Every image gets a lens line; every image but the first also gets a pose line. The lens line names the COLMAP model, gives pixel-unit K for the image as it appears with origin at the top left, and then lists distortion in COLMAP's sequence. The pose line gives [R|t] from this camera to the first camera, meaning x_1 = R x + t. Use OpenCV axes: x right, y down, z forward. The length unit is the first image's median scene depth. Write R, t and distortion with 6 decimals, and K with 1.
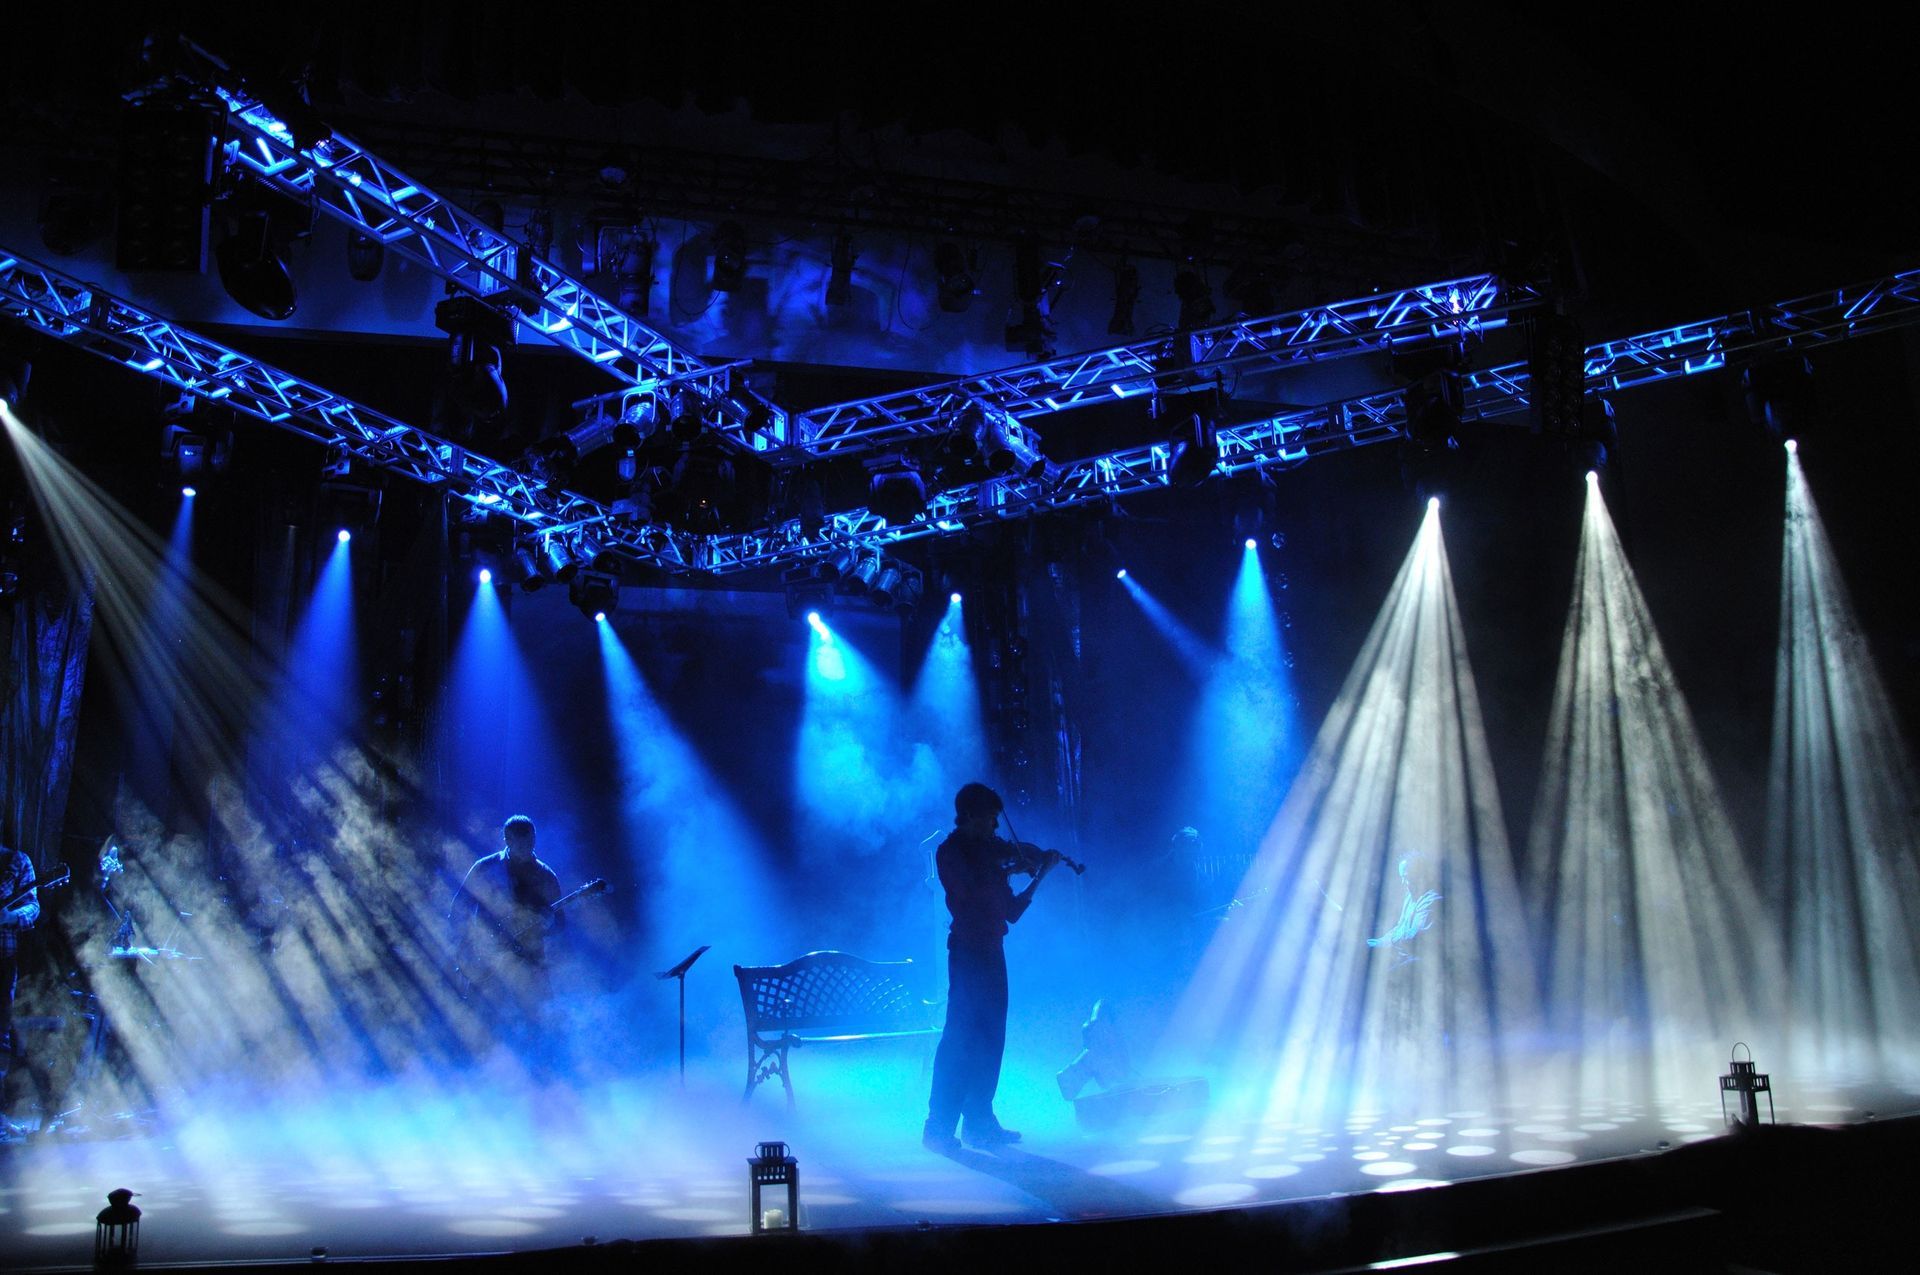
lens RADIAL K [[1432.3, 0, 960.0], [0, 1432.3, 637.5], [0, 0, 1]] dist [-0.165737, 0.115702]
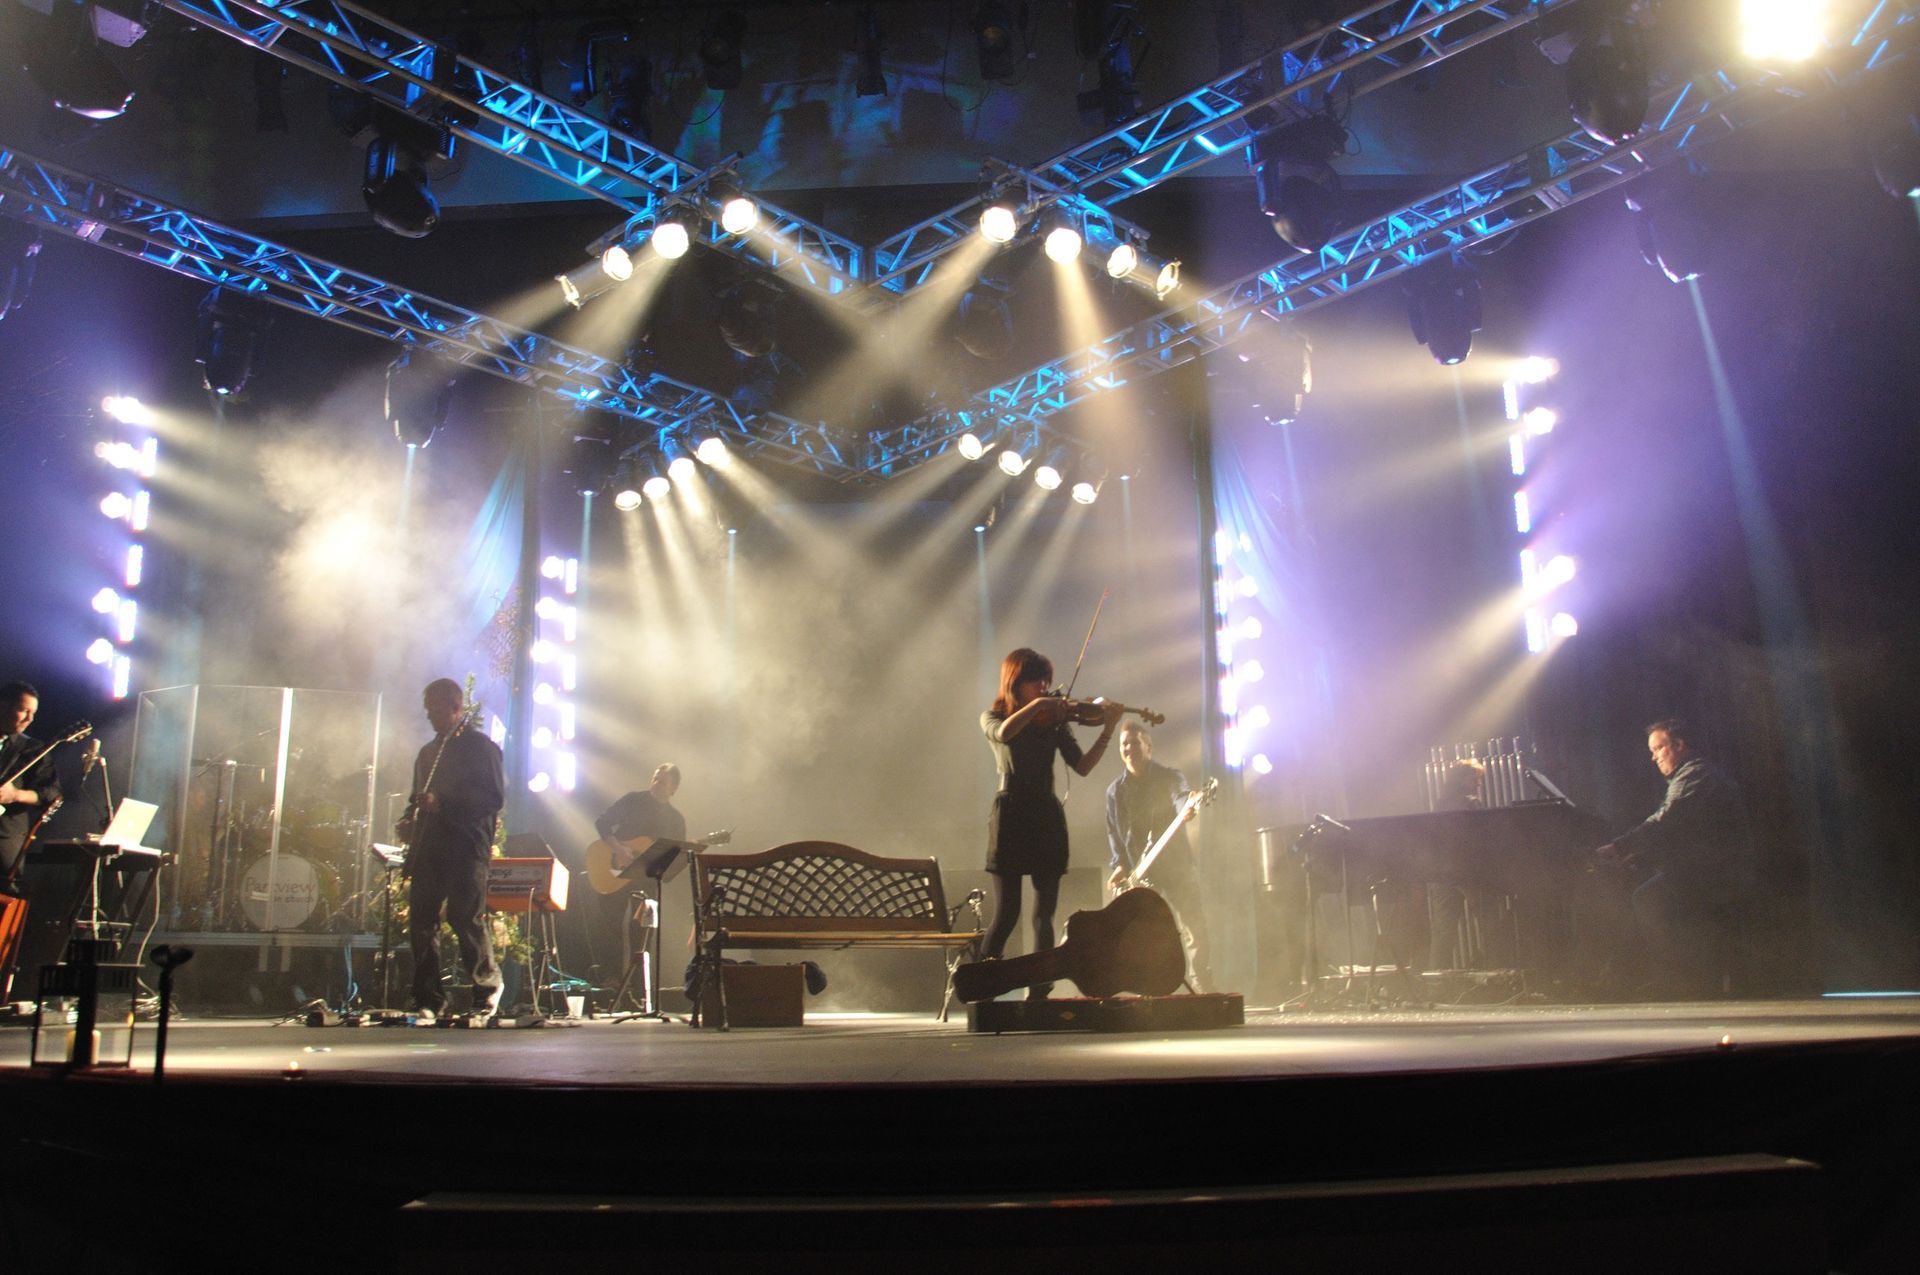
lens RADIAL K [[1432.3, 0, 960.0], [0, 1432.3, 637.5], [0, 0, 1]] dist [-0.165737, 0.115702]
pose [[0.950990, -0.056093, -0.304092, 0.205765], [0.053456, 0.998426, -0.016996, 0.108581], [0.304567, -0.000093, 0.952491, 0.221310]]
